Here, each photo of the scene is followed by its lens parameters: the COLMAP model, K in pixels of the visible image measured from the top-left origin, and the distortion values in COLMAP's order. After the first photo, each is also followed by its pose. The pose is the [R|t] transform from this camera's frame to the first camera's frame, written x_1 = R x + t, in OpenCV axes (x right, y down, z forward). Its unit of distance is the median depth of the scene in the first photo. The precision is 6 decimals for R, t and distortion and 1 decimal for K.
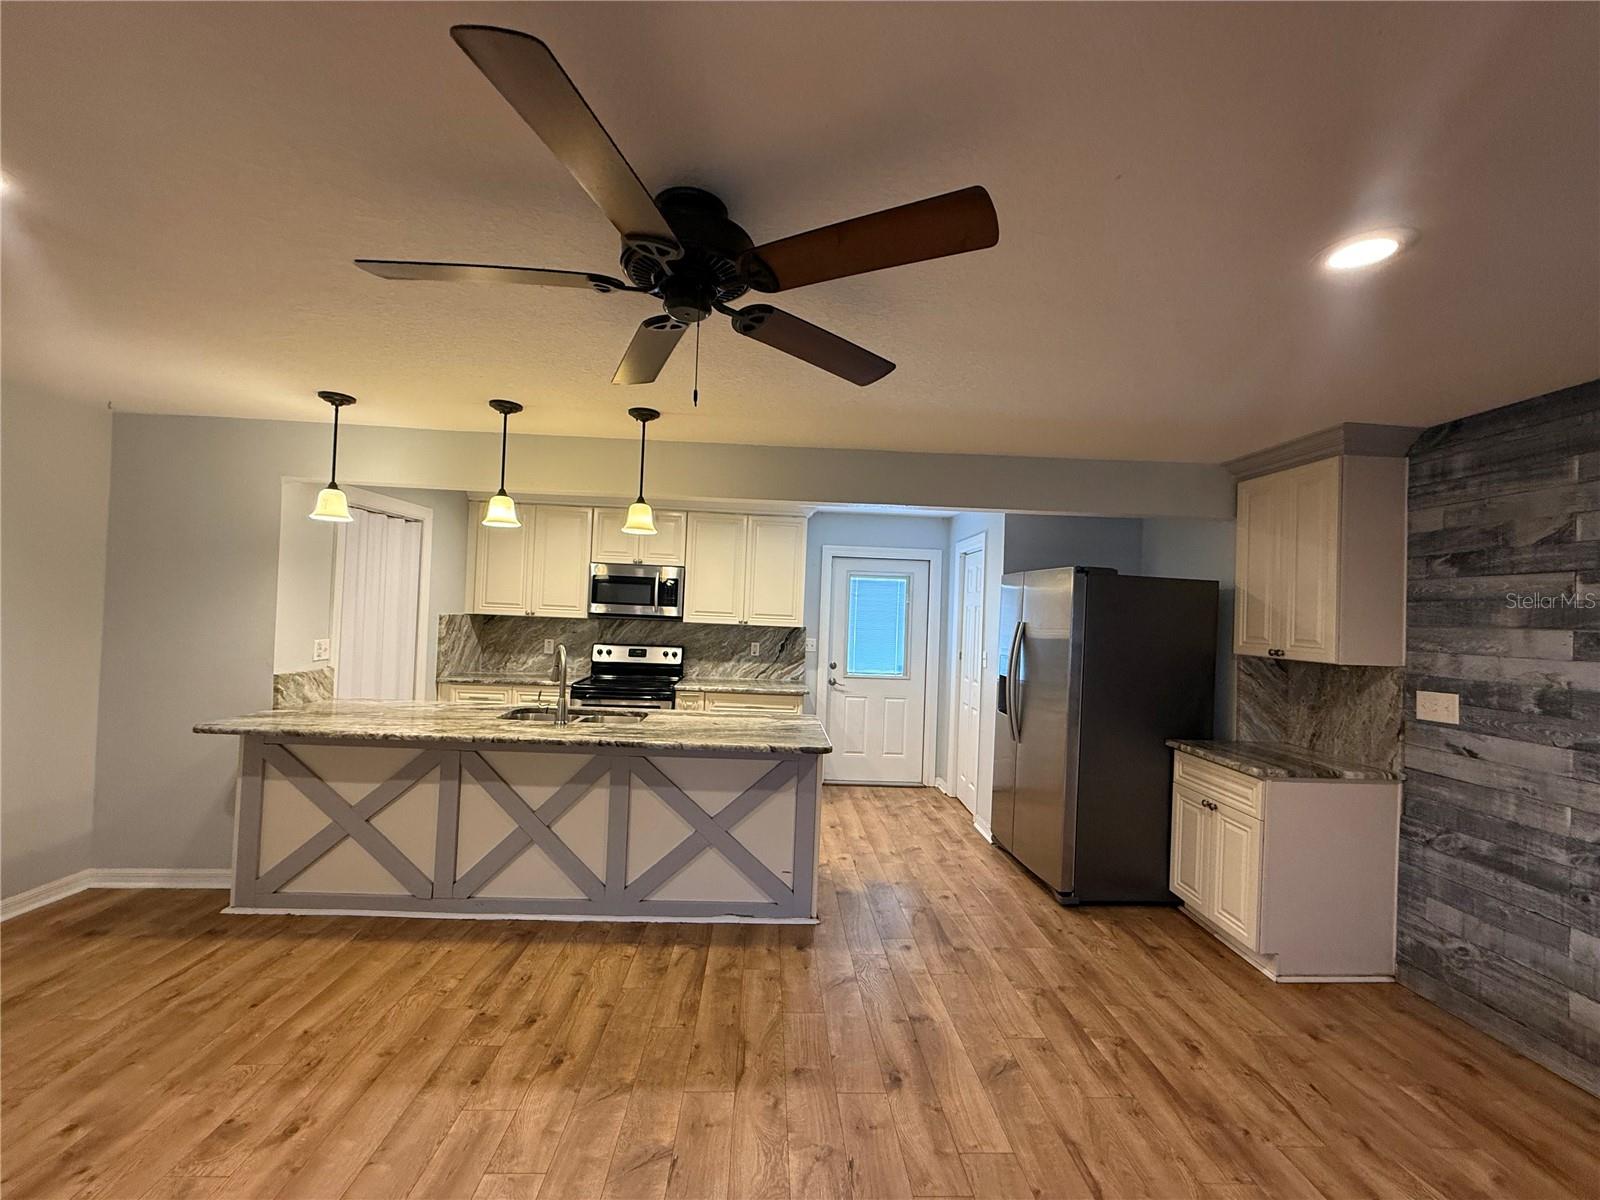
lens RADIAL K [[640.1, 0, 797.9], [0, 640.1, 601.8], [0, 0, 1]] dist [-0.000218, 0.000082]
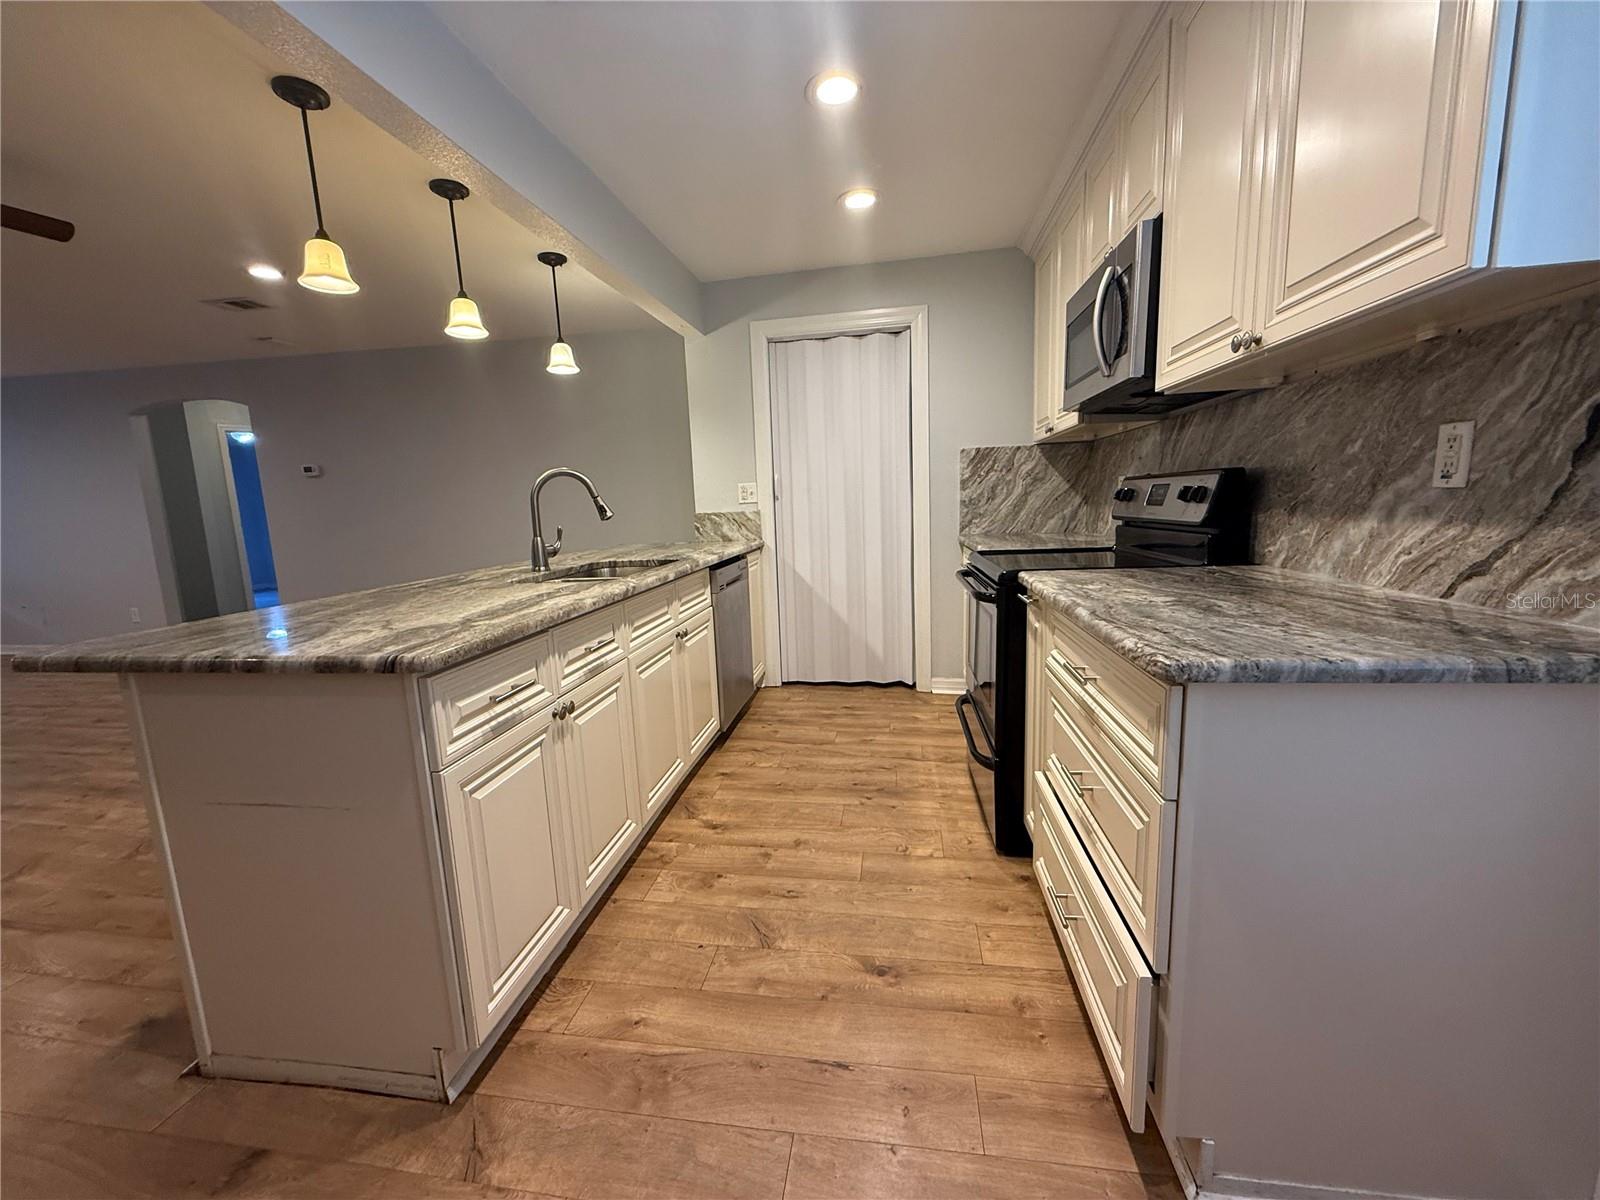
lens RADIAL K [[640.1, 0, 797.9], [0, 640.1, 601.8], [0, 0, 1]] dist [-0.000218, 0.000082]
pose [[-0.204346, 0.120497, -0.971454, 0.313889], [0.044592, 0.992511, 0.113728, 0.150615], [0.977883, -0.020079, -0.208189, 1.433109]]
